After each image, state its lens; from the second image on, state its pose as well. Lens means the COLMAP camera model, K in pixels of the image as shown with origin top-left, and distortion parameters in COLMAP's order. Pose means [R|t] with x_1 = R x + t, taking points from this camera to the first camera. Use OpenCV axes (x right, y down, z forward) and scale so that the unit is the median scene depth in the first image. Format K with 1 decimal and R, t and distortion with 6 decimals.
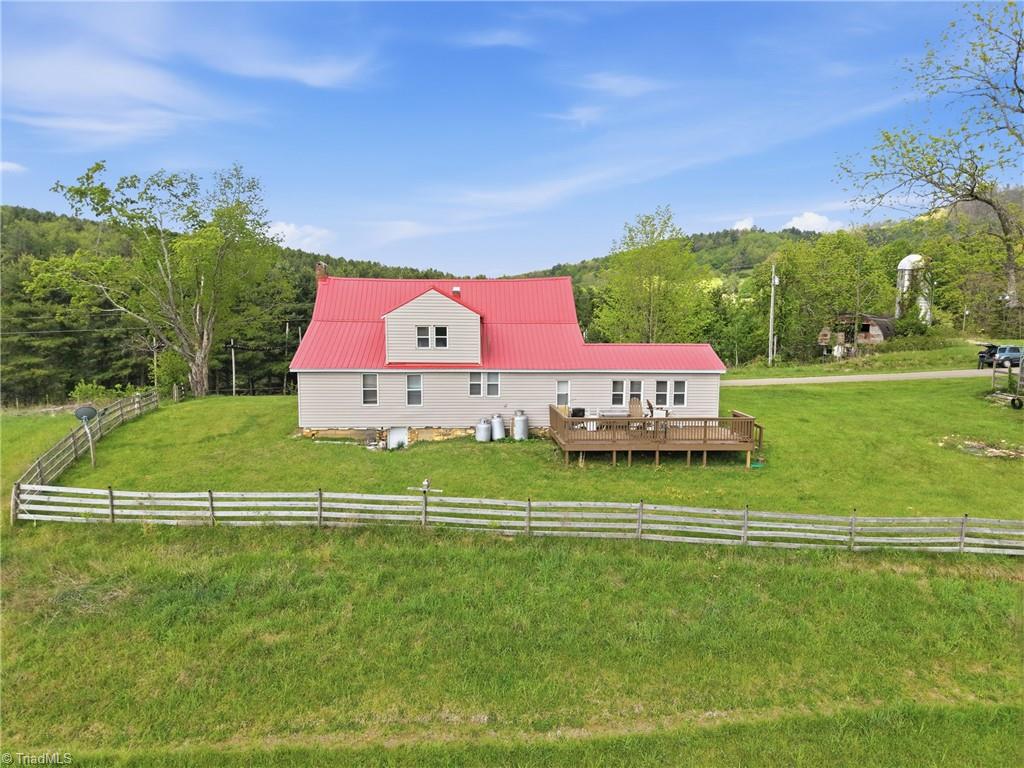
lens RADIAL K [[684.0, 0, 509.5], [0, 684.0, 381.2], [0, 0, 1]] dist [0.009065, -0.009412]
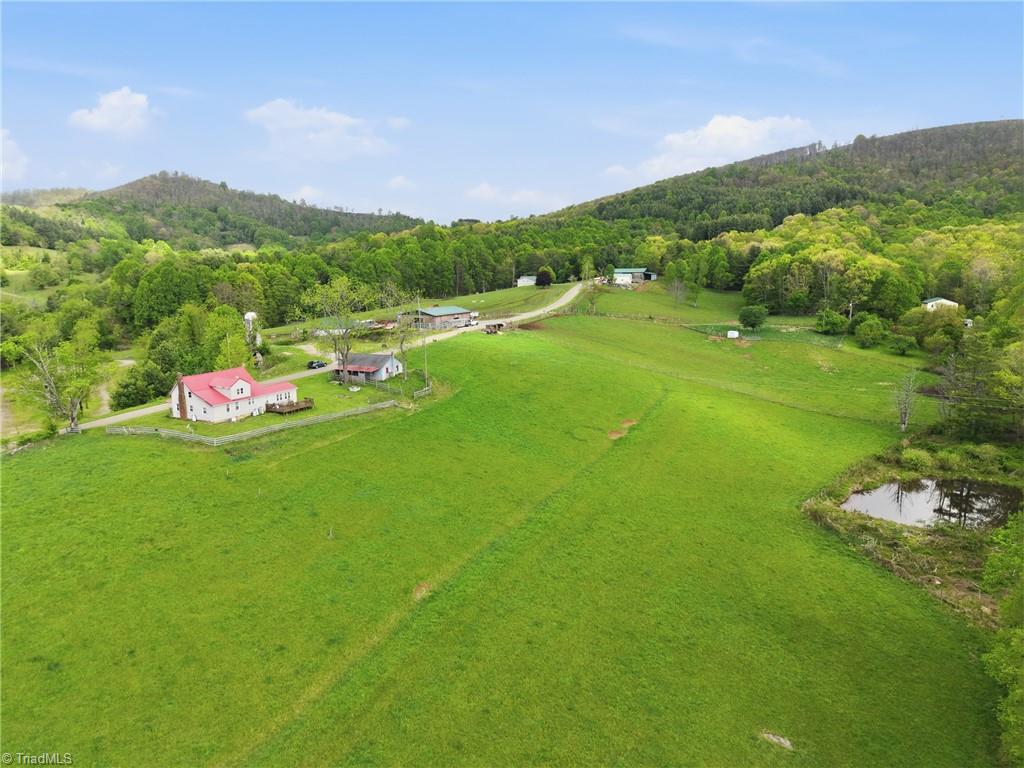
lens RADIAL K [[684.0, 0, 502.3], [0, 684.0, 388.4], [0, 0, 1]] dist [0.009065, -0.009412]
pose [[0.504044, -0.147131, 0.851054, -2.570019], [0.096064, 0.988819, 0.114053, -0.368526], [-0.858319, 0.024268, 0.512542, -2.155609]]
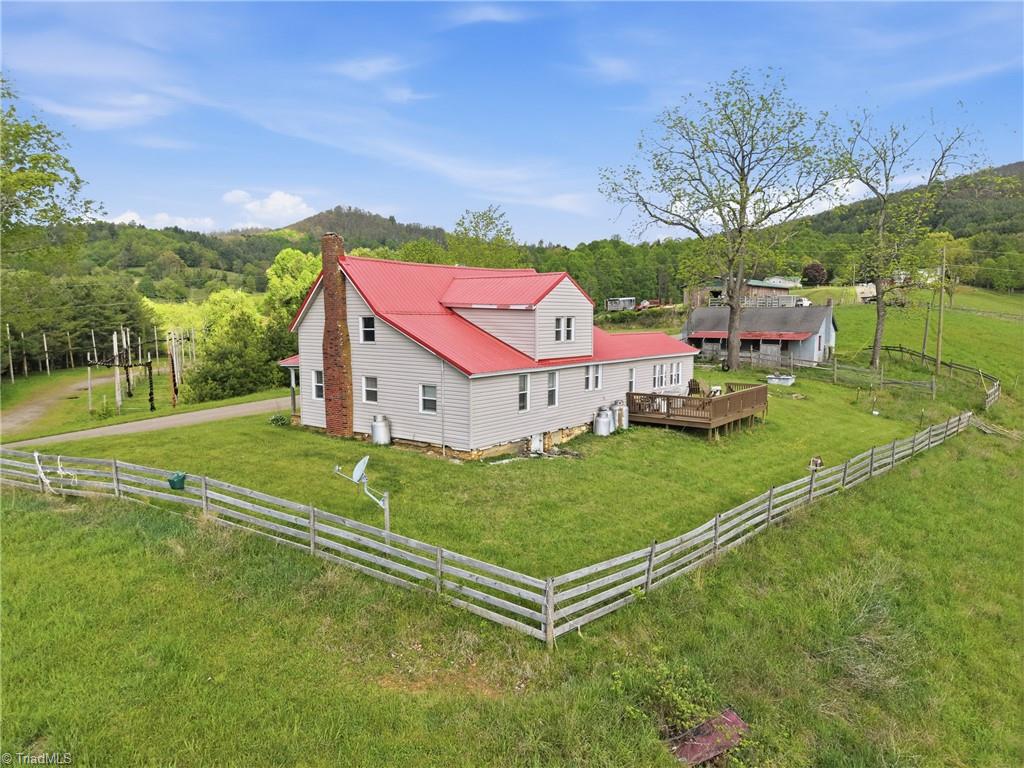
lens RADIAL K [[684.0, 0, 514.3], [0, 684.0, 380.9], [0, 0, 1]] dist [0.009065, -0.009412]
pose [[0.663116, -0.073263, 0.744922, -0.829084], [0.075401, 0.996674, 0.030901, -0.028861], [-0.744709, 0.035677, 0.666435, 0.441524]]
